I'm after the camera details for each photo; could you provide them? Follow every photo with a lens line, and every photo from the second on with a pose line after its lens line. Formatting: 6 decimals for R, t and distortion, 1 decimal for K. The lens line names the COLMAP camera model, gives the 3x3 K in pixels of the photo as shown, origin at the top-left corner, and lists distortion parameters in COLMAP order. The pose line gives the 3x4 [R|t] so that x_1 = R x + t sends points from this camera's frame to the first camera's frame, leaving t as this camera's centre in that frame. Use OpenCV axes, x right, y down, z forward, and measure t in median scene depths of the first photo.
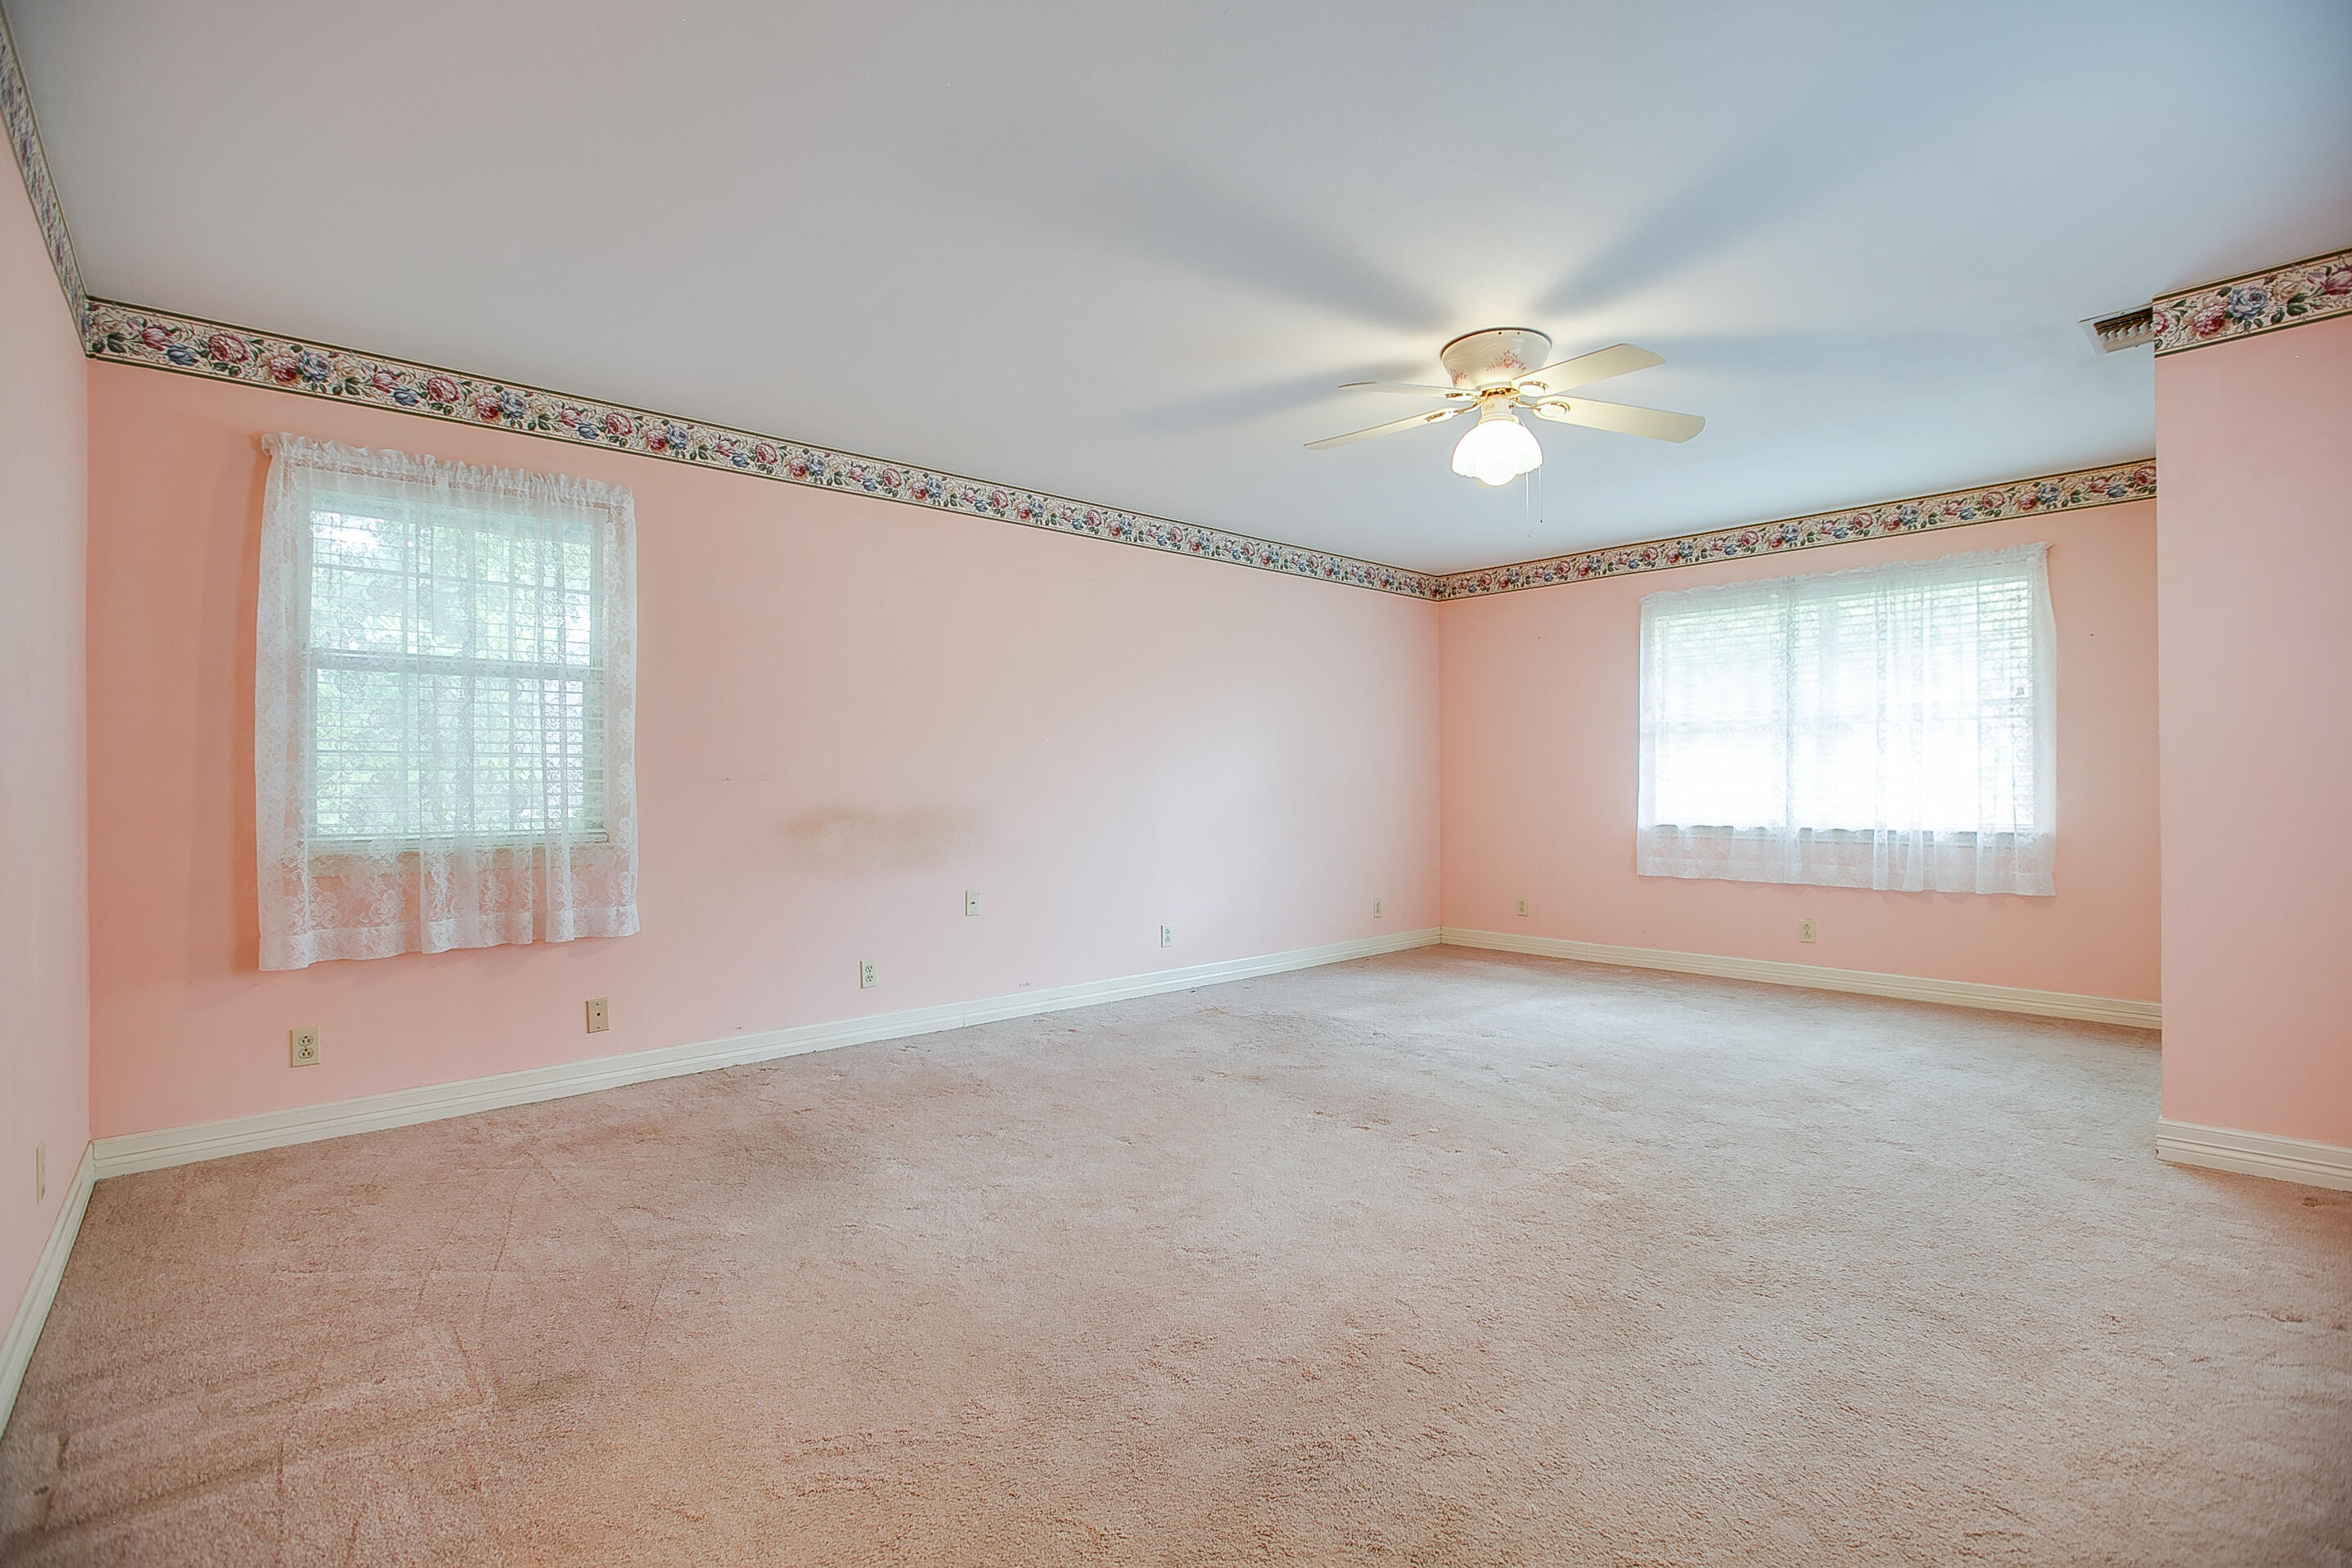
lens RADIAL K [[1063.7, 0, 1202.9], [0, 1063.7, 786.5], [0, 0, 1]] dist [-0.018088, 0.000315]
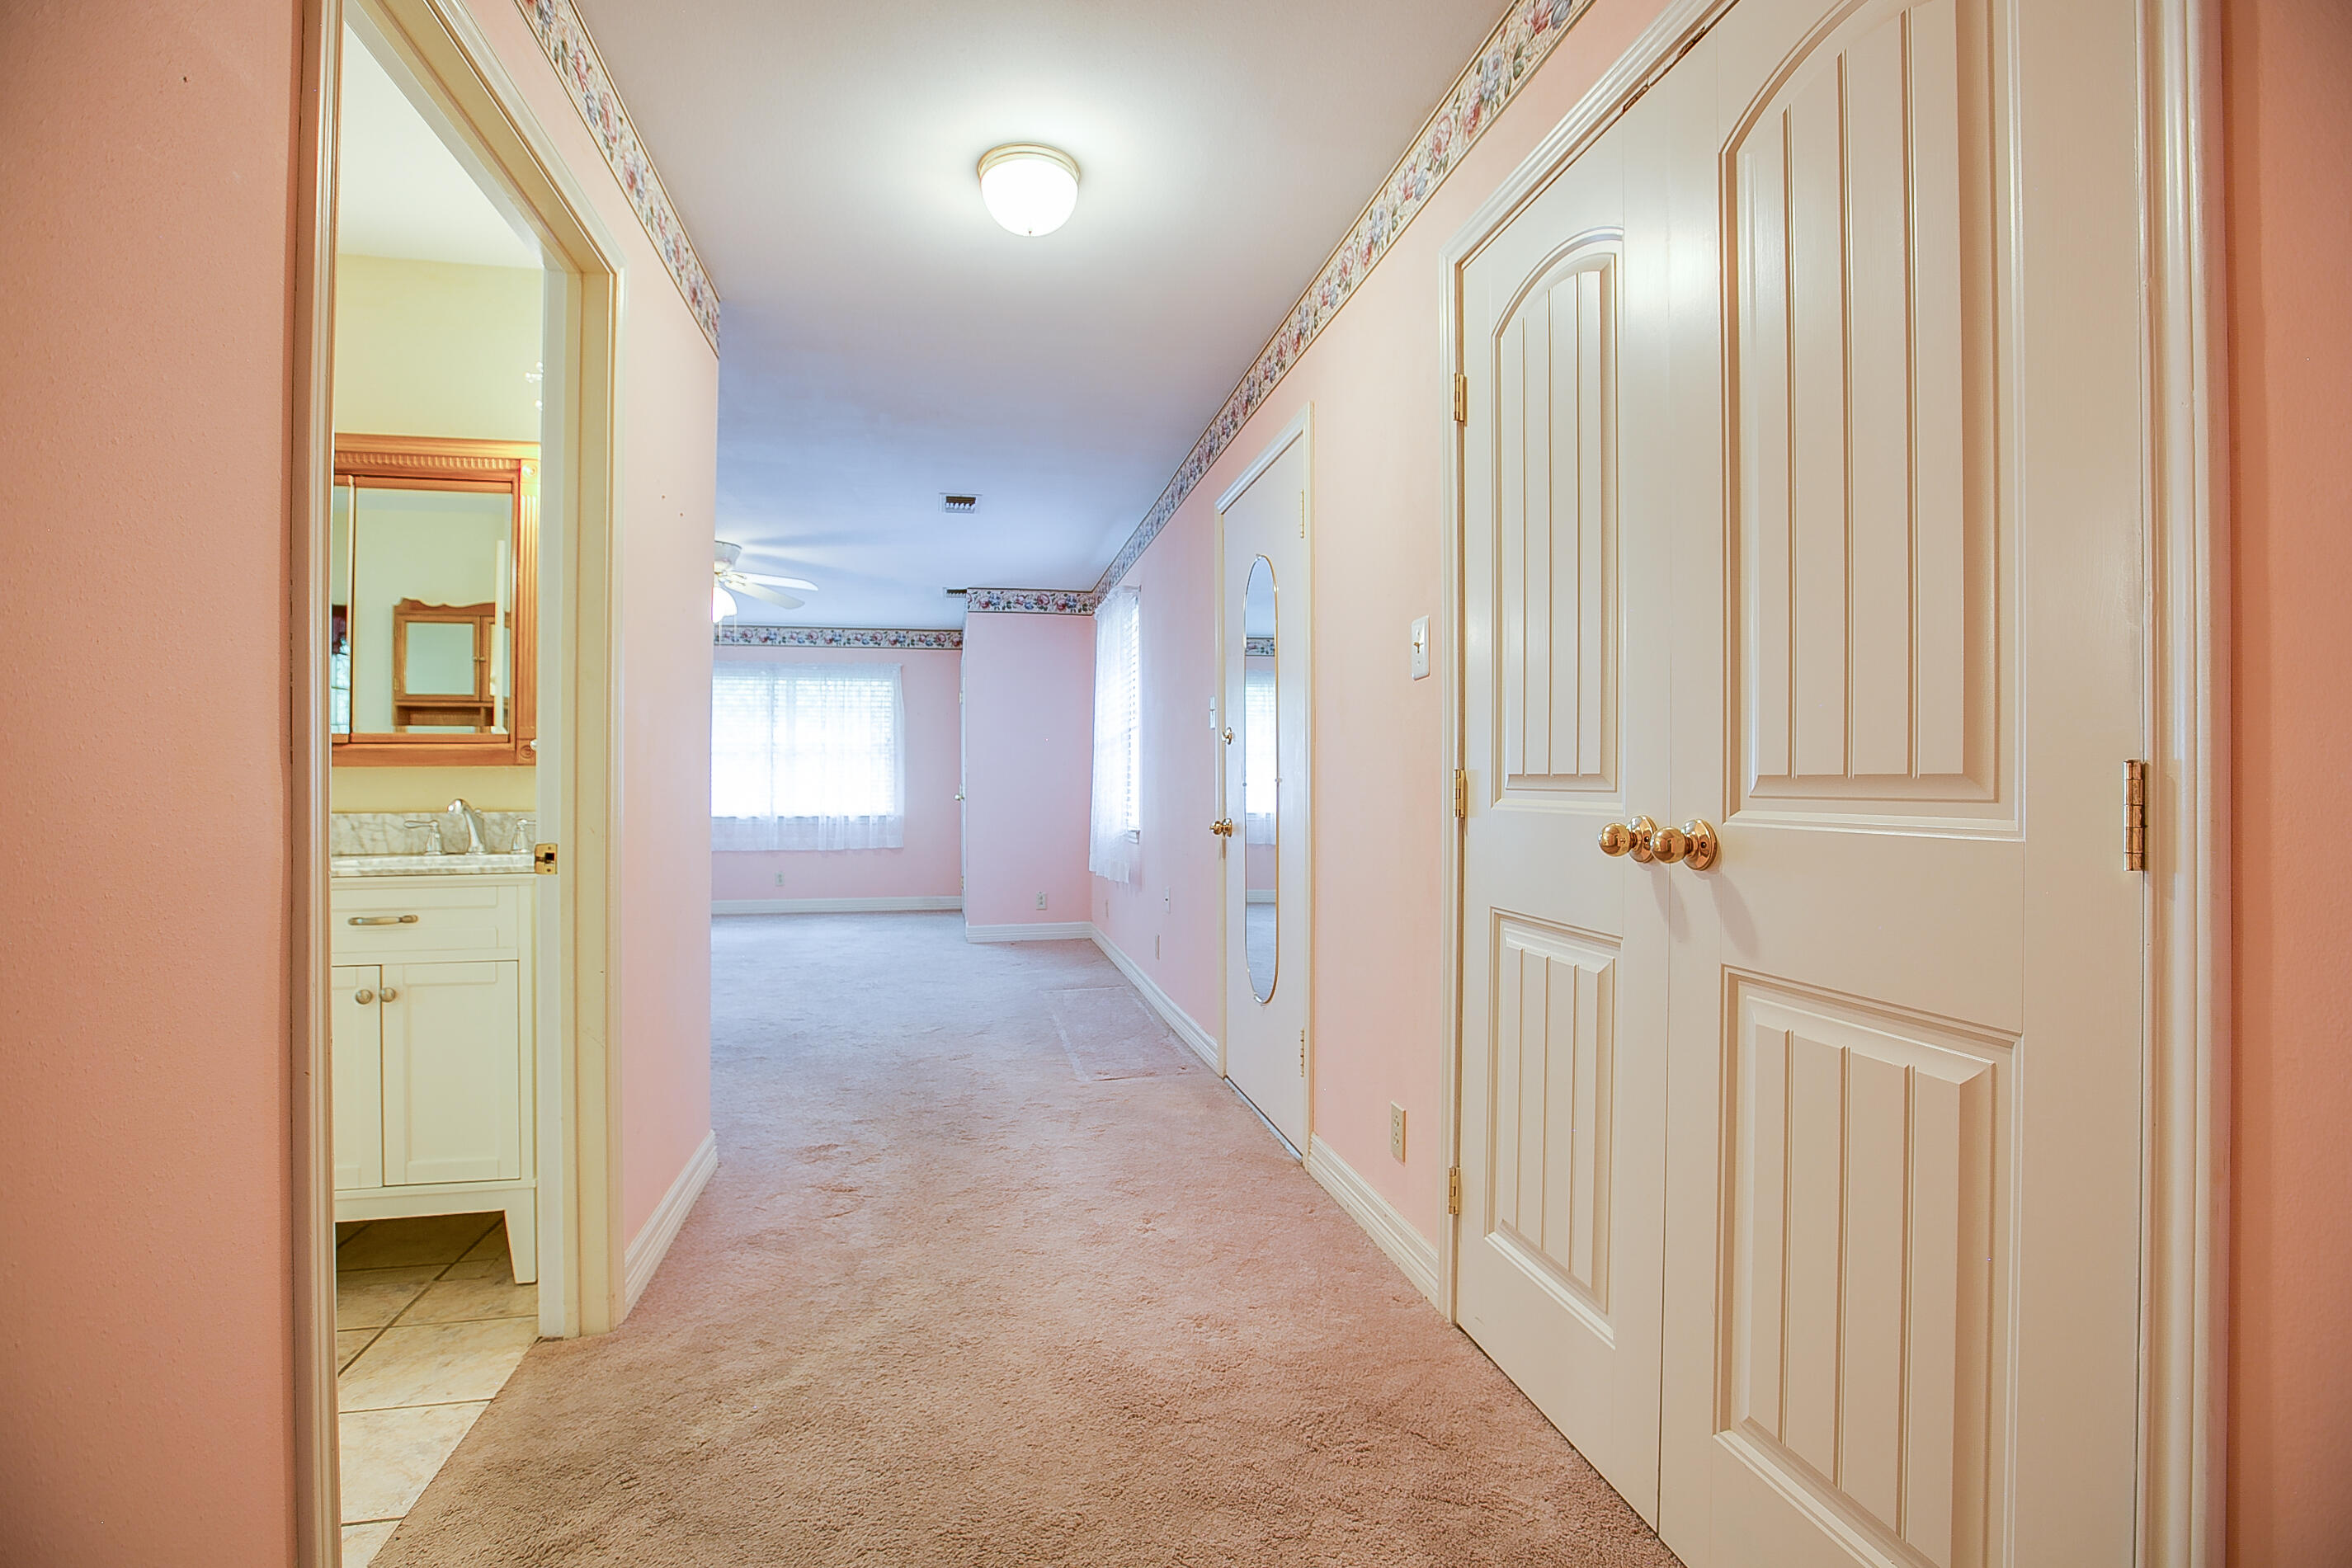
lens RADIAL K [[1063.6, 0, 1166.1], [0, 1063.6, 784.0], [0, 0, 1]] dist [-0.018088, 0.000315]
pose [[0.519028, 0.001331, 0.854756, -0.583790], [-0.001460, 0.999999, -0.000671, -0.011382], [-0.854756, -0.000899, 0.519029, -0.408052]]
